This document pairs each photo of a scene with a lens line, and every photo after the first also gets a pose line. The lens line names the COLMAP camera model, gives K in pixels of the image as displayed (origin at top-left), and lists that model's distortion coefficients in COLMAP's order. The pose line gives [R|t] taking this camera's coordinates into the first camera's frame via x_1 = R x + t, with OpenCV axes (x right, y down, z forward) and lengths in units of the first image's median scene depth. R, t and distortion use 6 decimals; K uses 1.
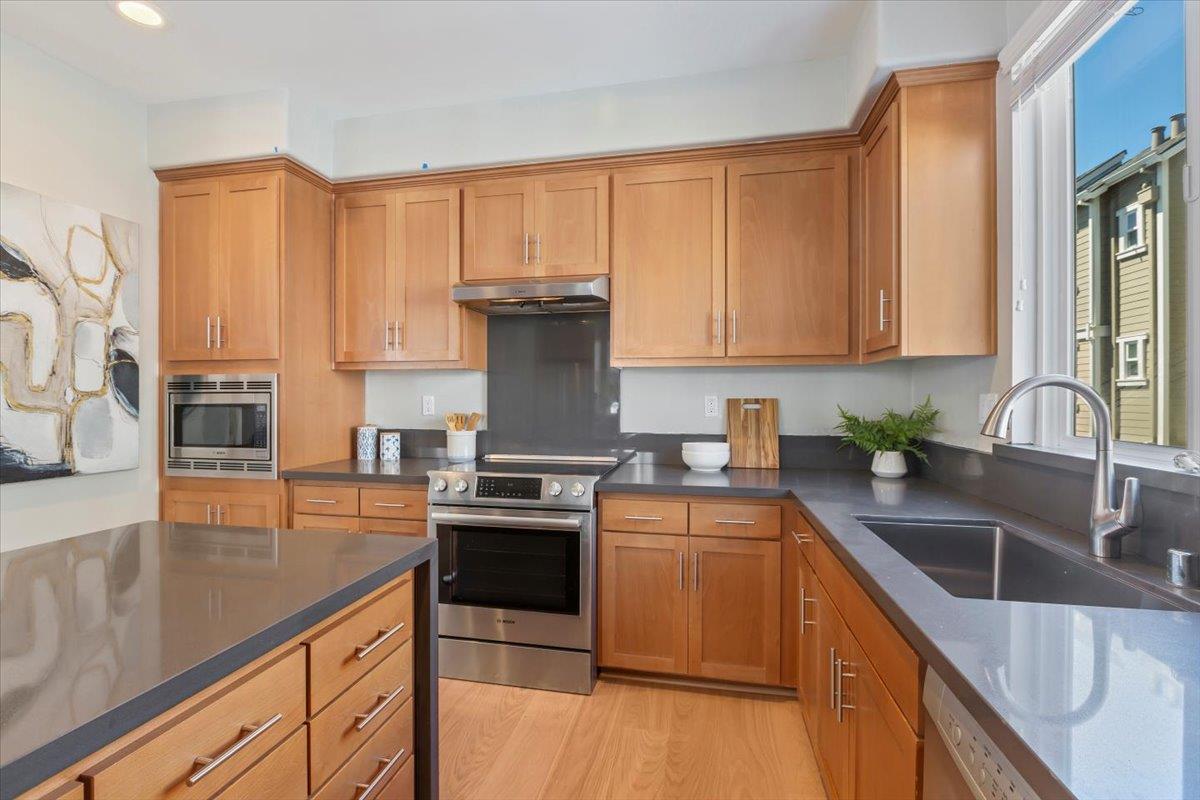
lens RADIAL K [[536.3, 0, 584.0], [0, 536.3, 396.0], [0, 0, 1]] dist [0.002984, -0.000917]
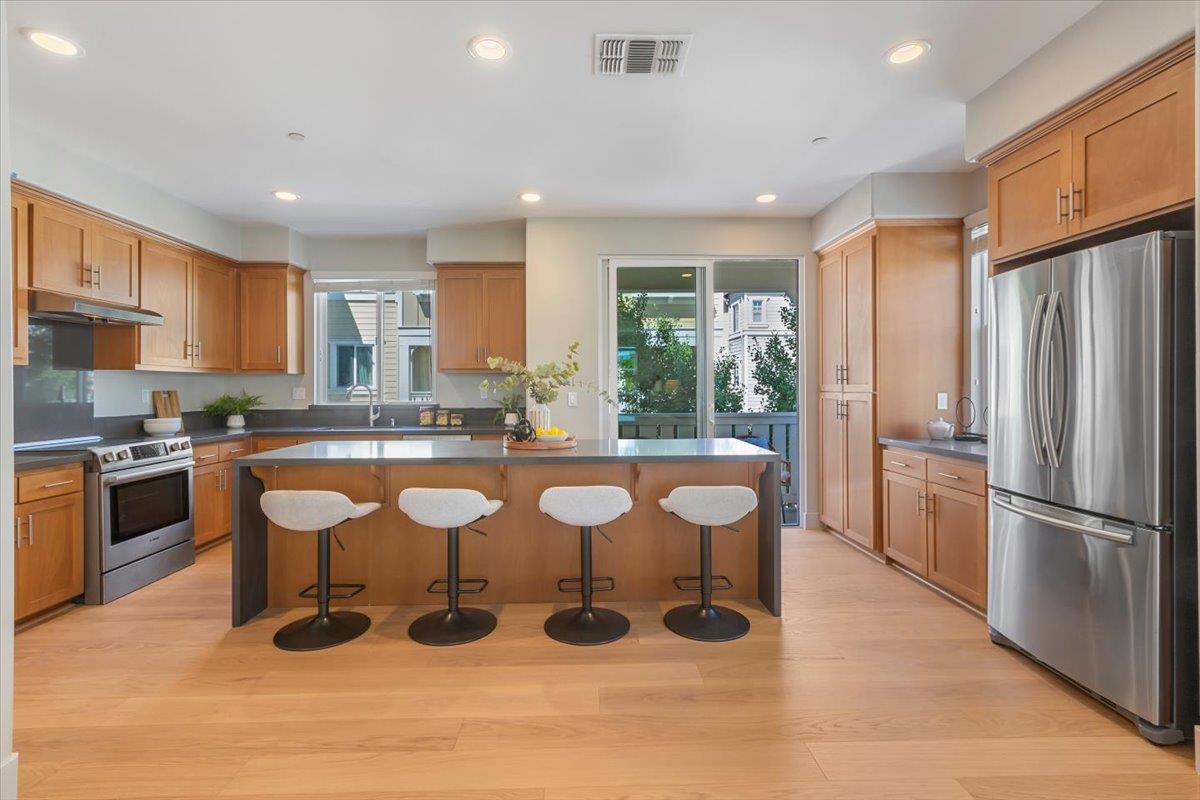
lens RADIAL K [[548.8, 0, 595.5], [0, 548.8, 386.5], [0, 0, 1]] dist [-0.004551, -0.000917]
pose [[-0.240221, 0.000224, 0.970718, -1.655060], [-0.002623, 0.999996, -0.000880, -0.010278], [-0.970715, -0.002758, -0.240219, 0.138478]]
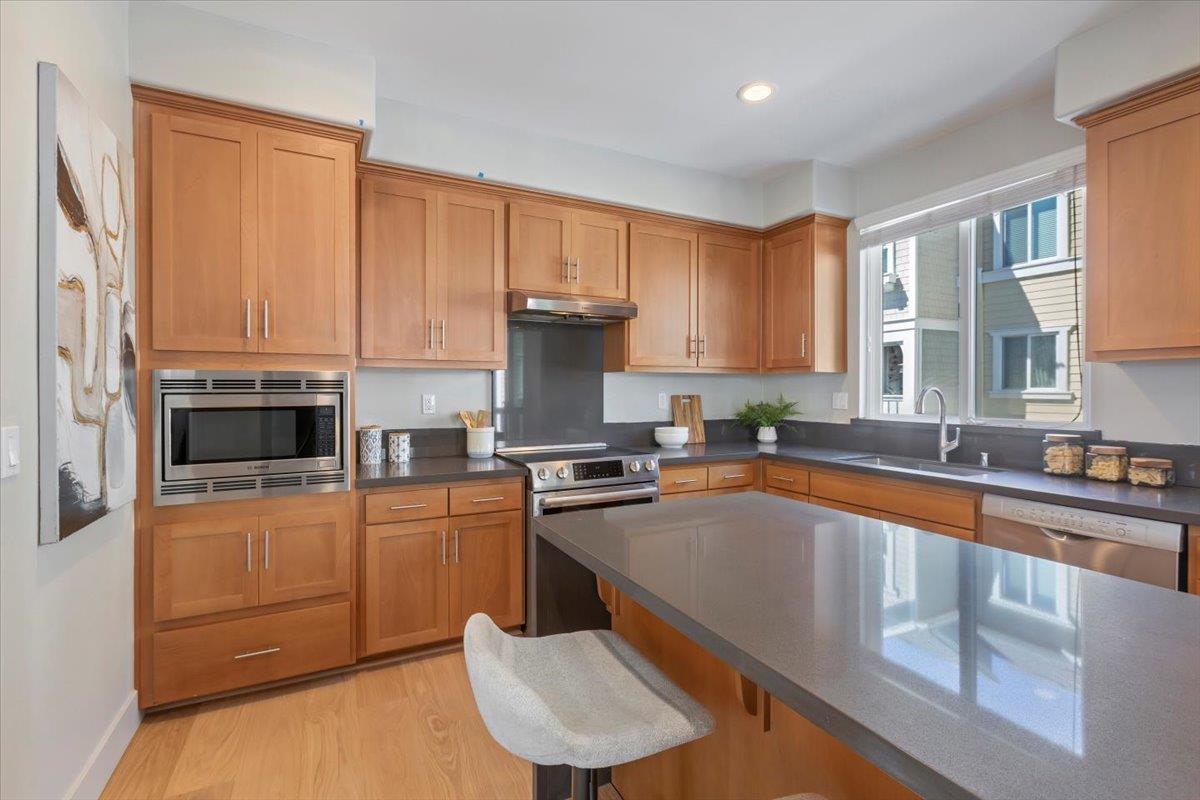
lens RADIAL K [[536.3, 0, 595.8], [0, 536.3, 390.4], [0, 0, 1]] dist [0.002984, -0.000917]
pose [[0.774427, -0.002551, 0.632658, -0.798001], [-0.002288, 0.999974, 0.006833, -0.017257], [-0.632659, -0.006739, 0.774401, 0.049704]]
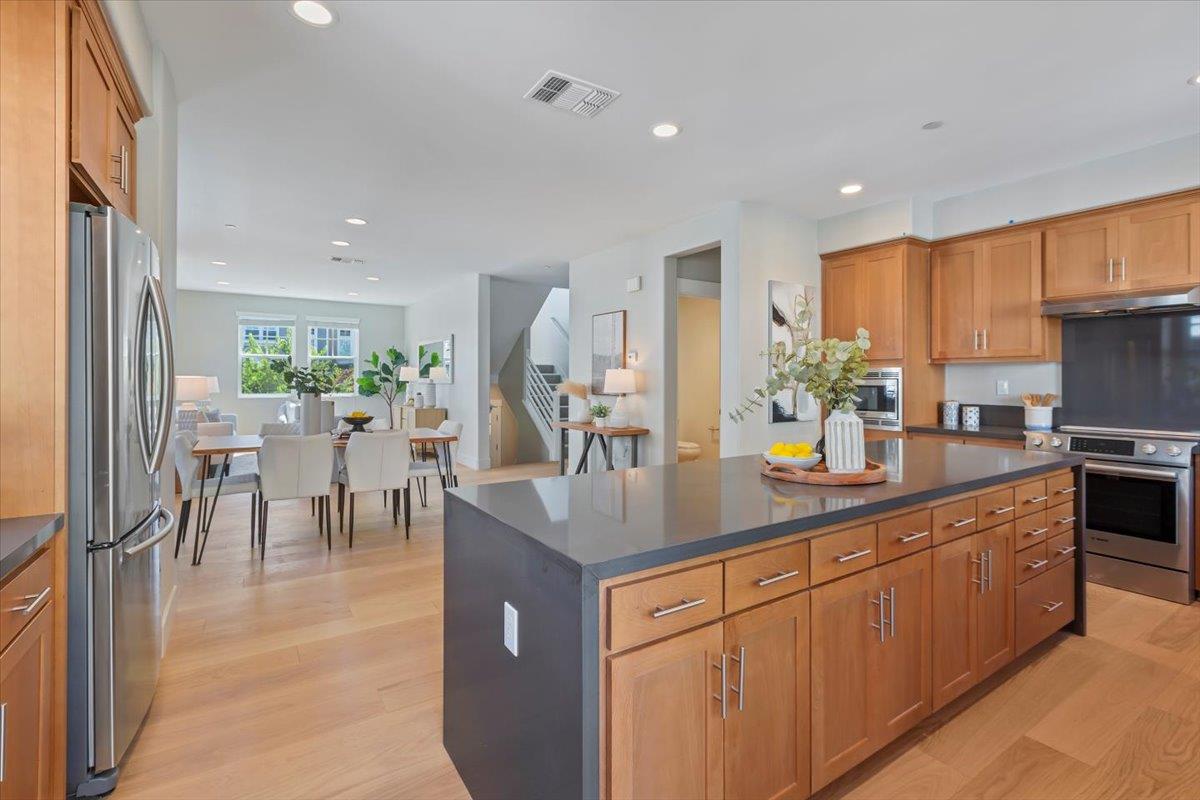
lens RADIAL K [[536.3, 0, 591.8], [0, 536.3, 379.6], [0, 0, 1]] dist [0.002984, -0.000917]
pose [[0.714263, -0.001424, -0.699876, -0.093352], [0.003022, 0.999995, 0.001050, -0.009150], [0.699871, -0.002864, 0.714264, -0.835685]]
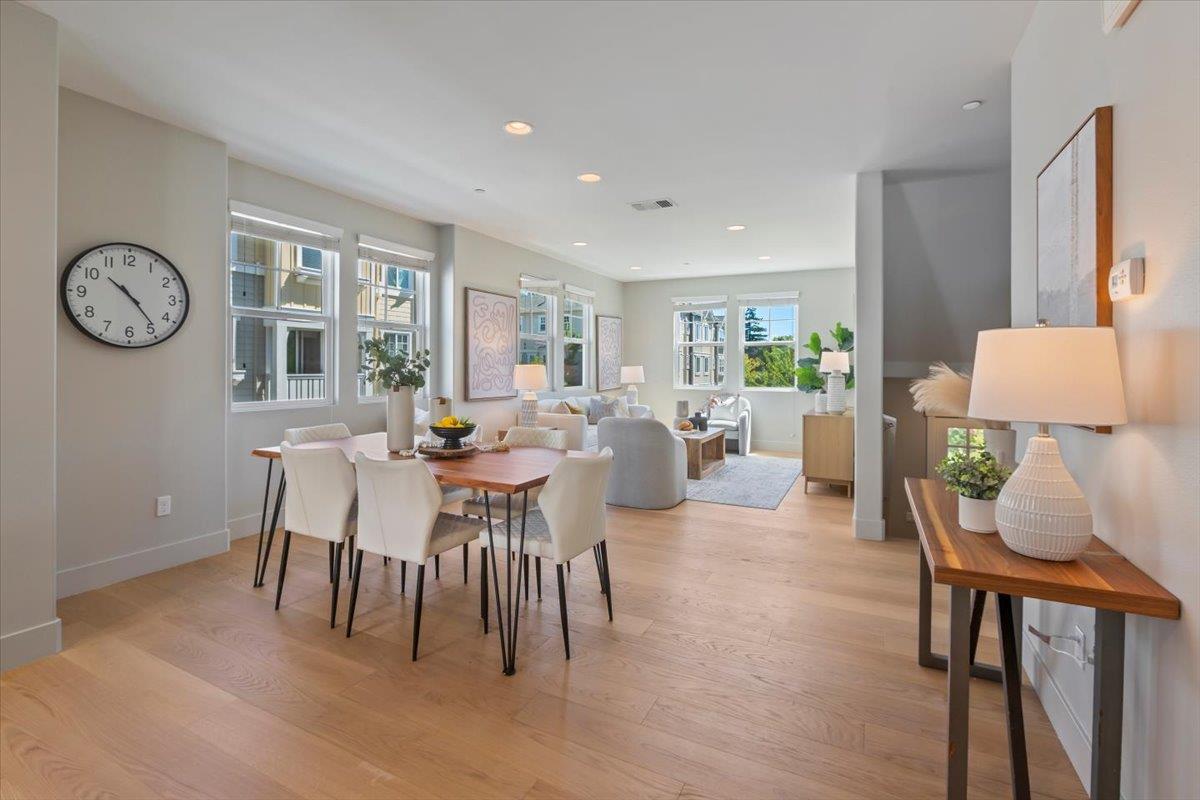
lens RADIAL K [[536.3, 0, 603.0], [0, 536.3, 371.0], [0, 0, 1]] dist [0.002984, -0.000917]
pose [[-0.246786, 0.001024, -0.969069, -0.807750], [-0.001546, 0.999998, 0.001450, -0.006418], [0.969069, 0.001856, -0.246784, 0.390514]]
